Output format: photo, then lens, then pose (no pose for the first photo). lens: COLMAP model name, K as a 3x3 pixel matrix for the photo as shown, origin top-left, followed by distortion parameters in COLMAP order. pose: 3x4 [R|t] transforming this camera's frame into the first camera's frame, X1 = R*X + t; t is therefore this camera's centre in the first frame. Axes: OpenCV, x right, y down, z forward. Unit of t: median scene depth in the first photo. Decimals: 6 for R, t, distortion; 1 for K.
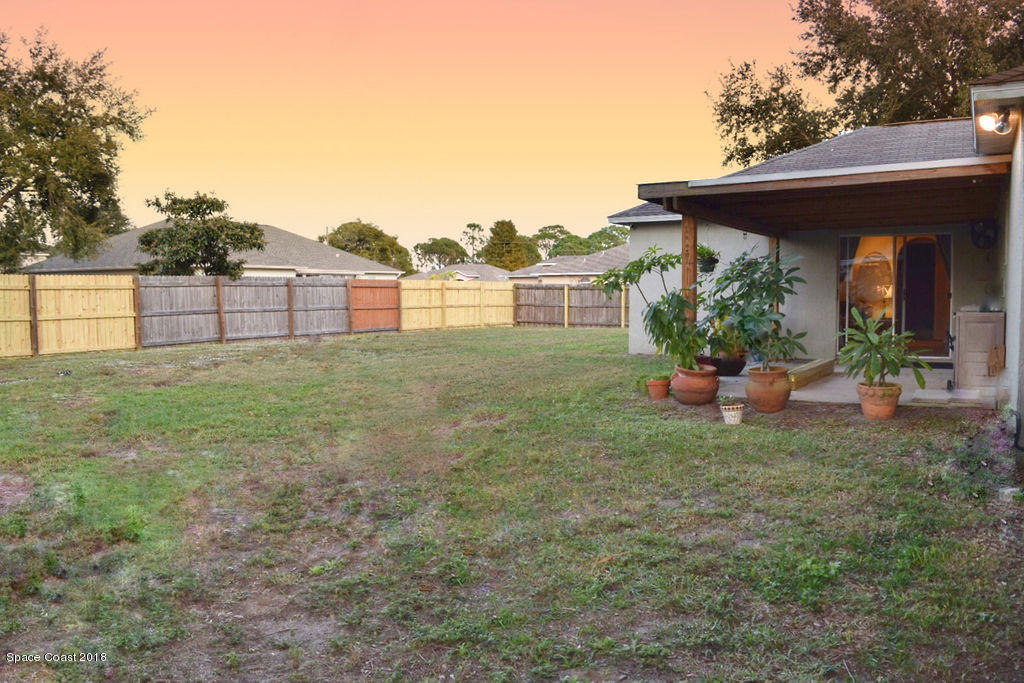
lens RADIAL K [[848.0, 0, 512.0], [0, 848.0, 341.5], [0, 0, 1]] dist [-0.095527, 0.017660]
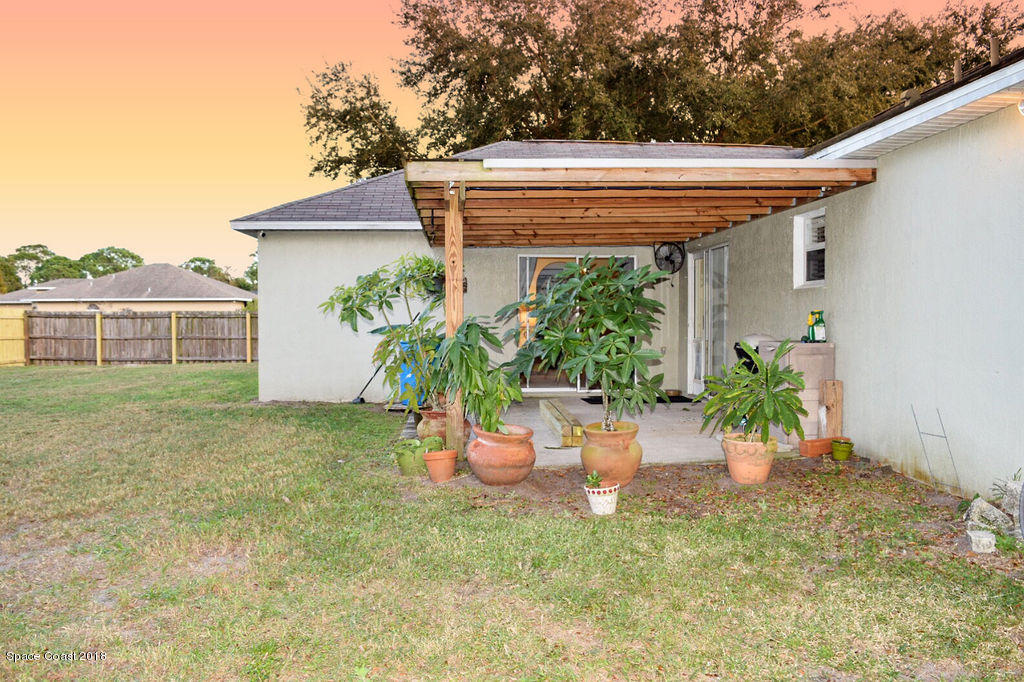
lens RADIAL K [[848.0, 0, 512.0], [0, 848.0, 341.0], [0, 0, 1]] dist [-0.095527, 0.017660]
pose [[0.831832, -0.012501, 0.554887, -0.048215], [0.031716, 0.999183, -0.025035, -0.007216], [-0.554121, 0.038424, 0.831549, 0.124162]]
